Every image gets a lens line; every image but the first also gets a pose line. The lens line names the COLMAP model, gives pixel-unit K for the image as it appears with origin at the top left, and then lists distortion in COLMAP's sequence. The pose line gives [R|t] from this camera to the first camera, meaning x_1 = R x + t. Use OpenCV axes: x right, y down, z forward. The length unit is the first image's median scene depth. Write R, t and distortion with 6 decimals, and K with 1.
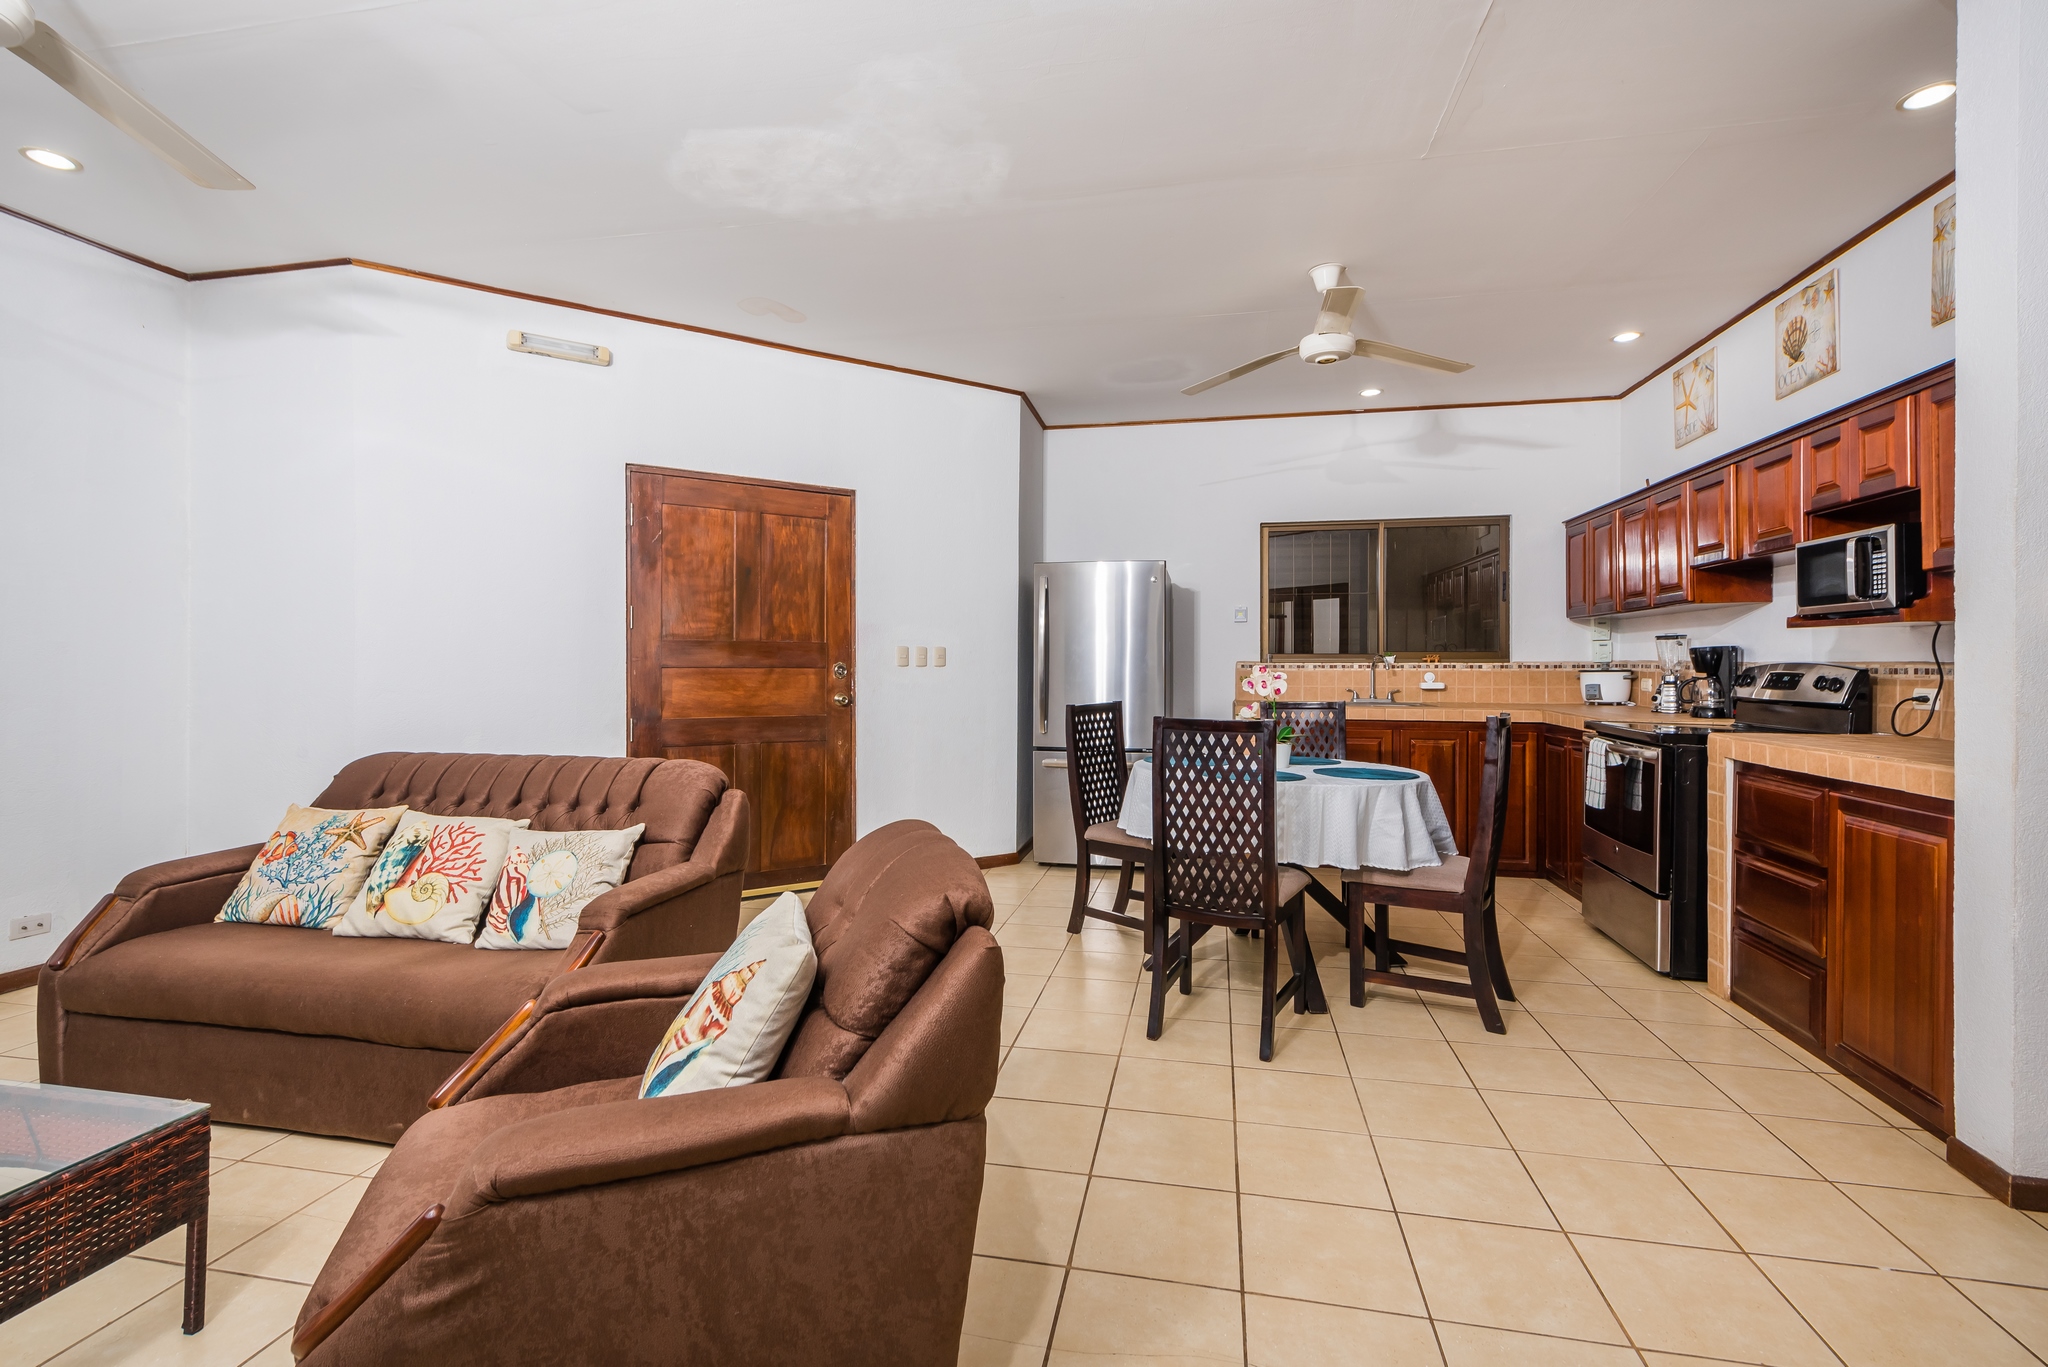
lens RADIAL K [[930.7, 0, 1013.5], [0, 930.7, 660.0], [0, 0, 1]] dist [0.002720, 0.000210]
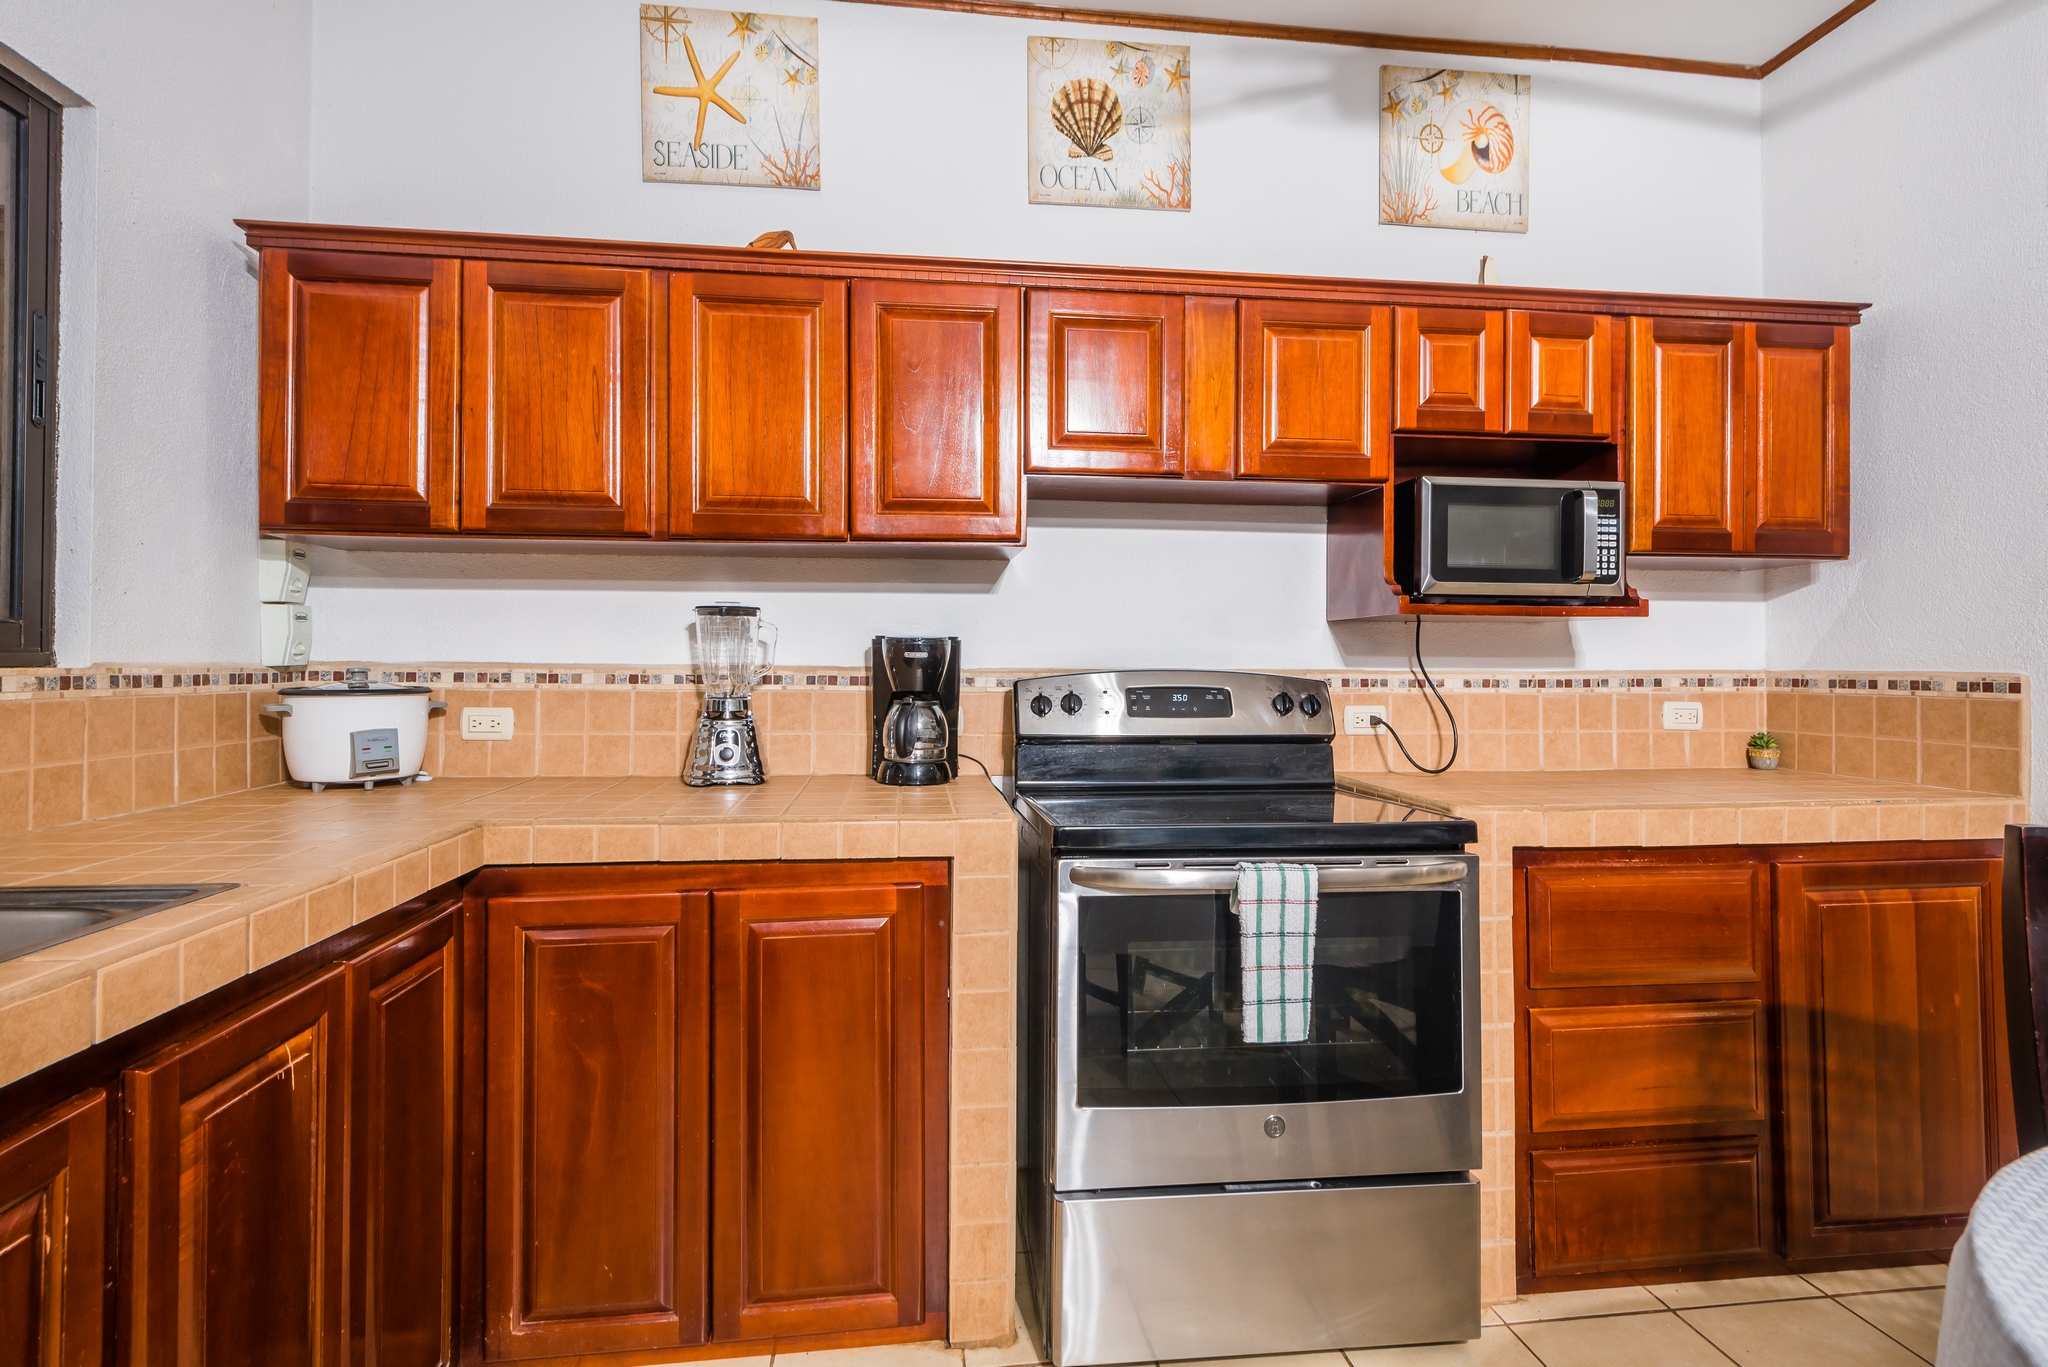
lens RADIAL K [[1009.7, 0, 1023.4], [0, 1009.7, 654.6], [0, 0, 1]] dist [0.012941, -0.000027]
pose [[-0.336971, 0.012992, 0.941425, 0.273789], [-0.006014, 0.999855, -0.015951, 0.003767], [-0.941496, -0.011037, -0.336844, 1.323419]]
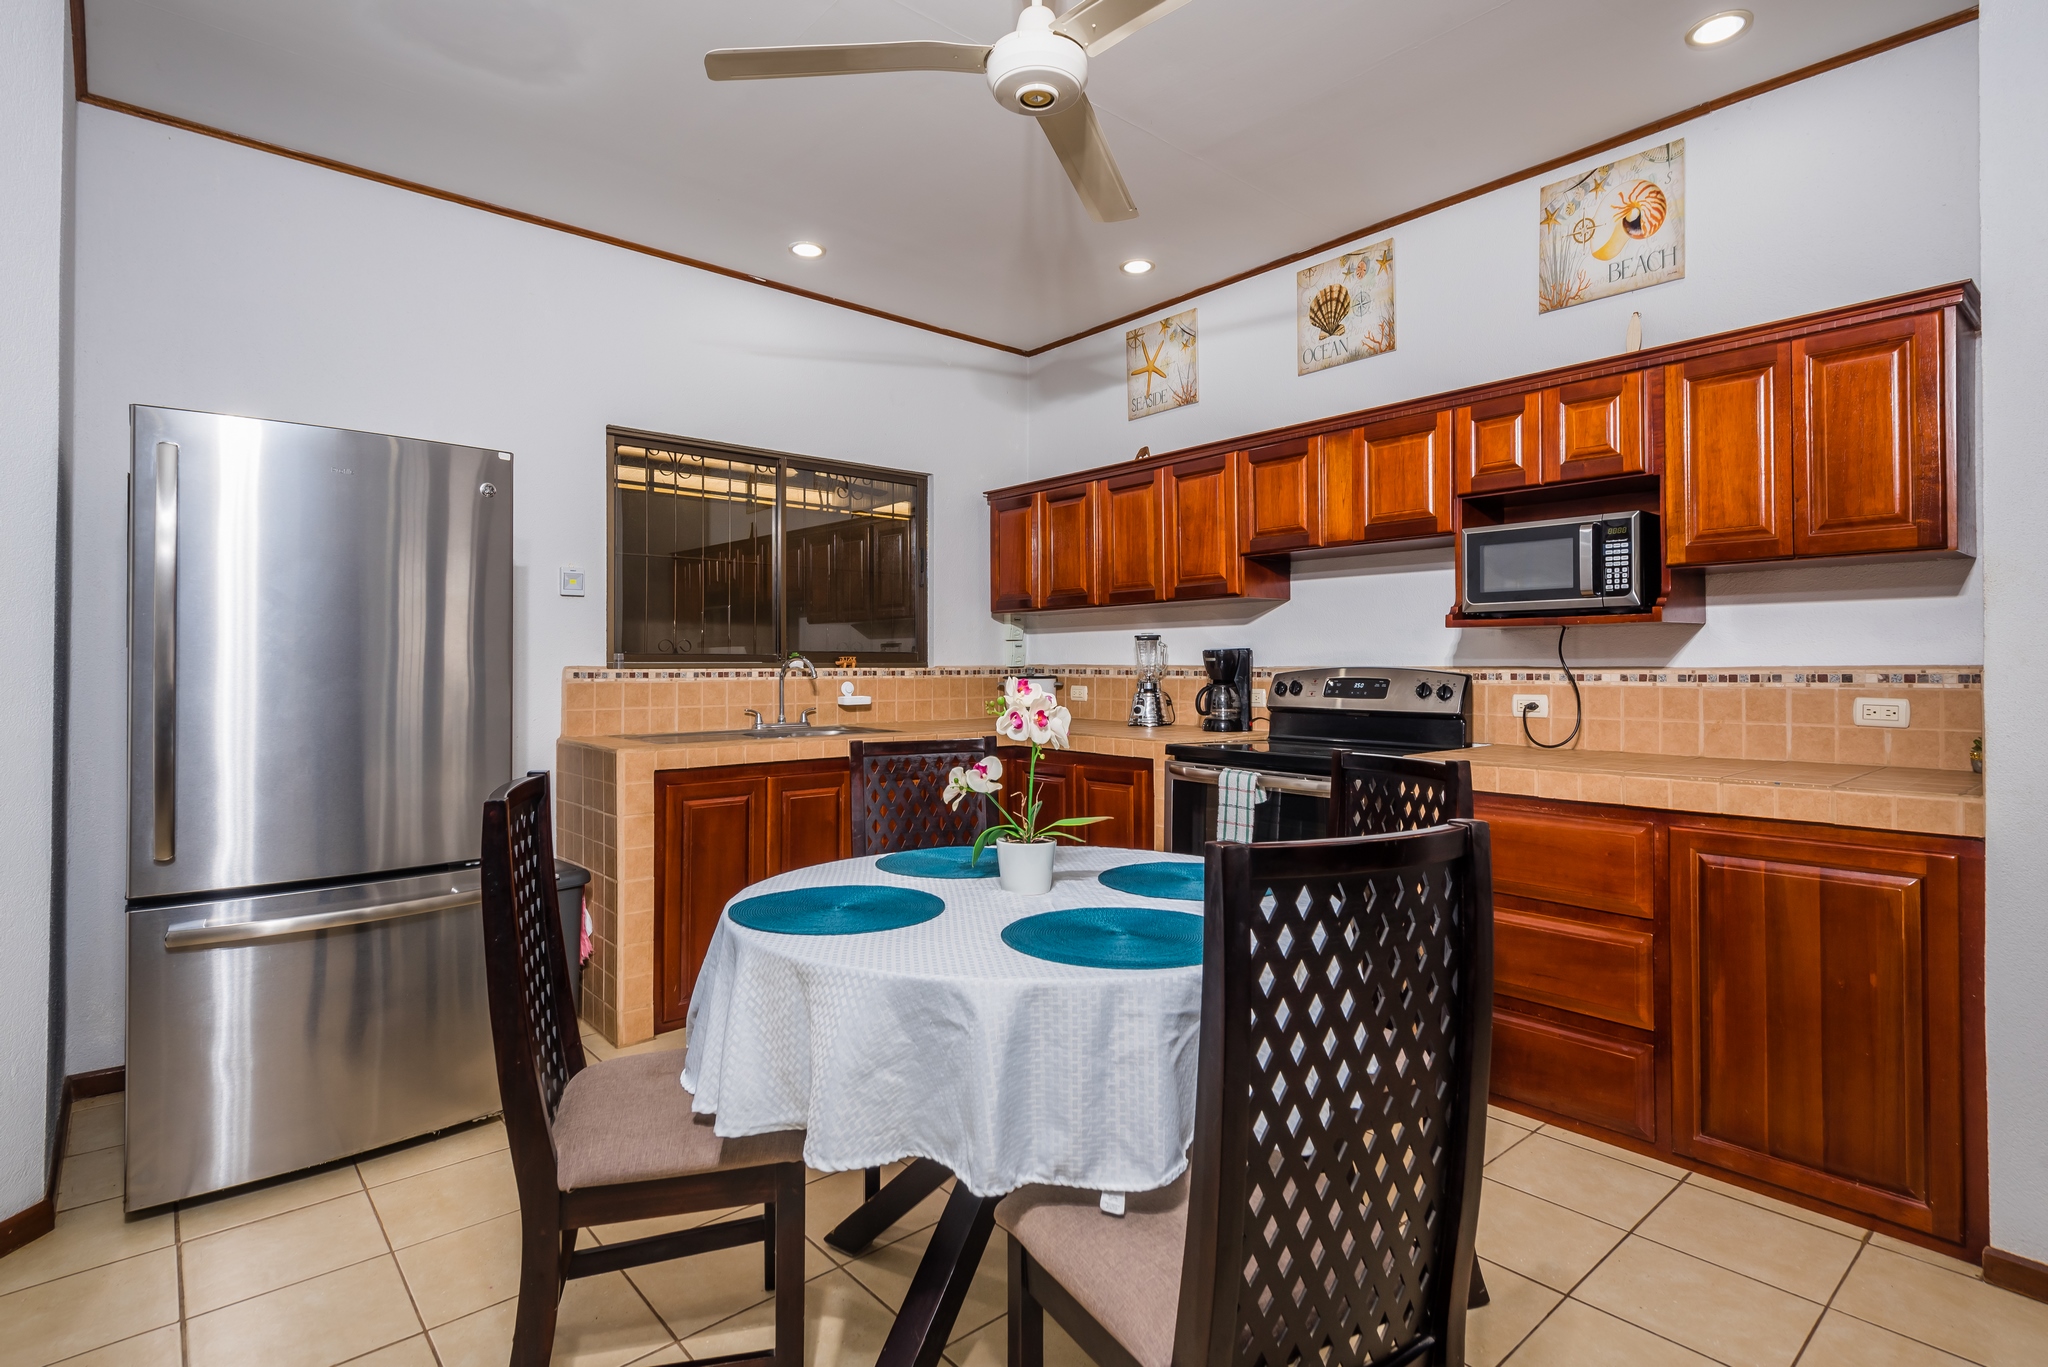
lens RADIAL K [[1009.7, 0, 1023.4], [0, 1009.7, 654.6], [0, 0, 1]] dist [0.012941, -0.000027]
pose [[0.599319, 0.006674, 0.800482, -0.132799], [-0.000227, 0.999967, -0.008167, -0.001424], [-0.800510, 0.004713, 0.599301, 0.689898]]
